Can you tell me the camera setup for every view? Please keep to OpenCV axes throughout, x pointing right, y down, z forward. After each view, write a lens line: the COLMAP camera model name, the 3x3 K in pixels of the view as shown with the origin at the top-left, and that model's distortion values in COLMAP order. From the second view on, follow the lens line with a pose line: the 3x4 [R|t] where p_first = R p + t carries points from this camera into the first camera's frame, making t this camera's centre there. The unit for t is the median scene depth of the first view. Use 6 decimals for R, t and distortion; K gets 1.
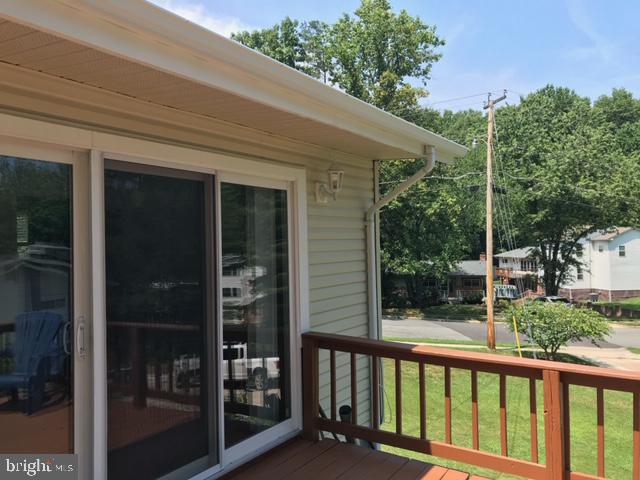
lens RADIAL K [[524.8, 0, 310.7], [0, 524.8, 239.8], [0, 0, 1]] dist [0.110501, -0.161474]
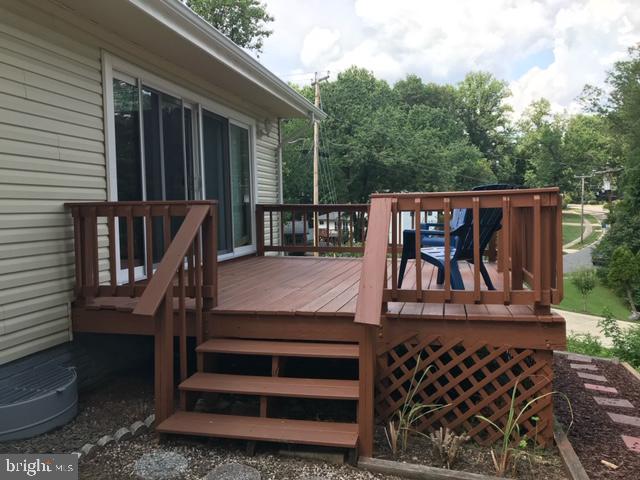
lens RADIAL K [[524.8, 0, 310.7], [0, 524.8, 239.8], [0, 0, 1]] dist [0.110501, -0.161474]
pose [[0.945401, -0.024187, 0.325010, -0.049134], [0.004627, 0.998138, 0.060820, 0.020339], [-0.325876, -0.055996, 0.943753, -0.099293]]
